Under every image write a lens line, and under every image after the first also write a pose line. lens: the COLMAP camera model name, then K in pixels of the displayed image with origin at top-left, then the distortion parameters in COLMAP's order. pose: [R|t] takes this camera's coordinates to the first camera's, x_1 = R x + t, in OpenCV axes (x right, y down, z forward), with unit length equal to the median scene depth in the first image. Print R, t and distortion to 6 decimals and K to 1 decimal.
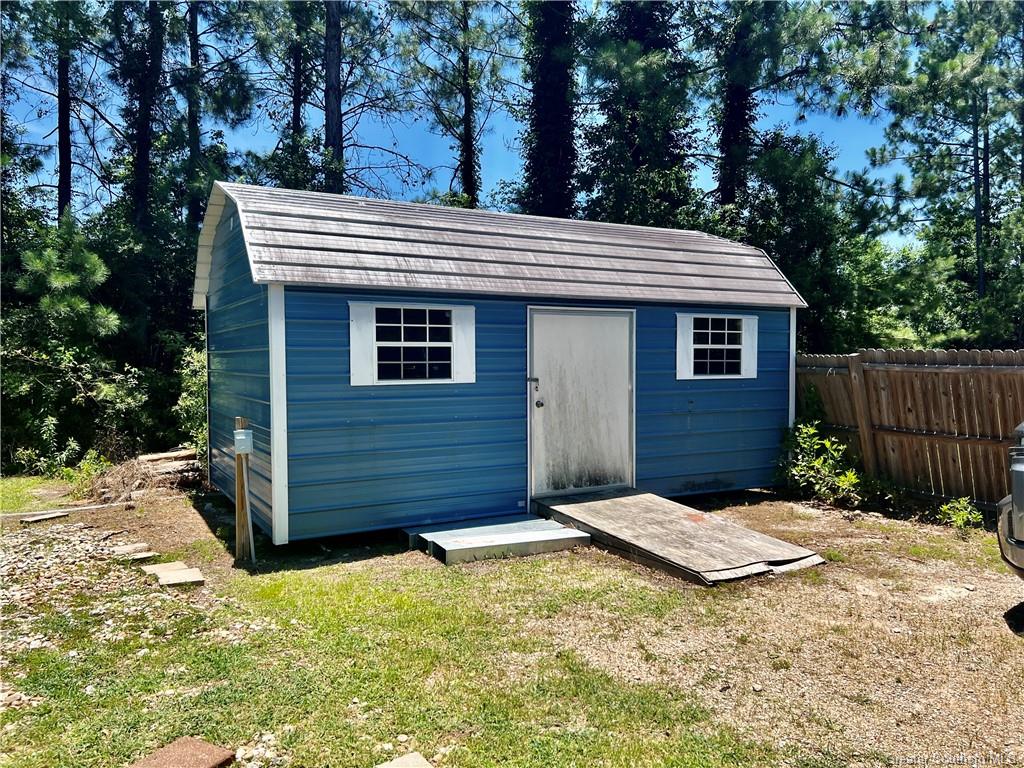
lens RADIAL K [[775.0, 0, 512.6], [0, 775.0, 385.5], [0, 0, 1]] dist [0.002644, 0.000925]
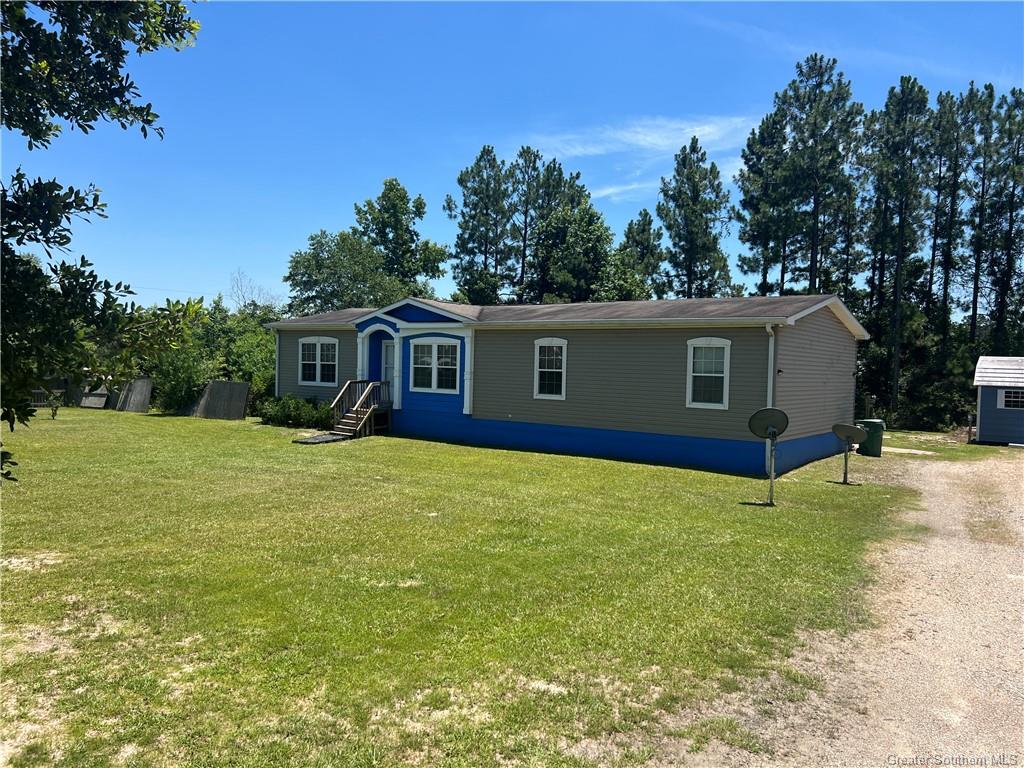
lens RADIAL K [[775.0, 0, 512.3], [0, 775.0, 385.7], [0, 0, 1]] dist [0.002644, 0.000925]
pose [[0.416257, 0.036157, -0.908528, 1.556356], [-0.061641, 0.998032, 0.011477, -0.004540], [0.907155, 0.051226, 0.417667, -1.974932]]
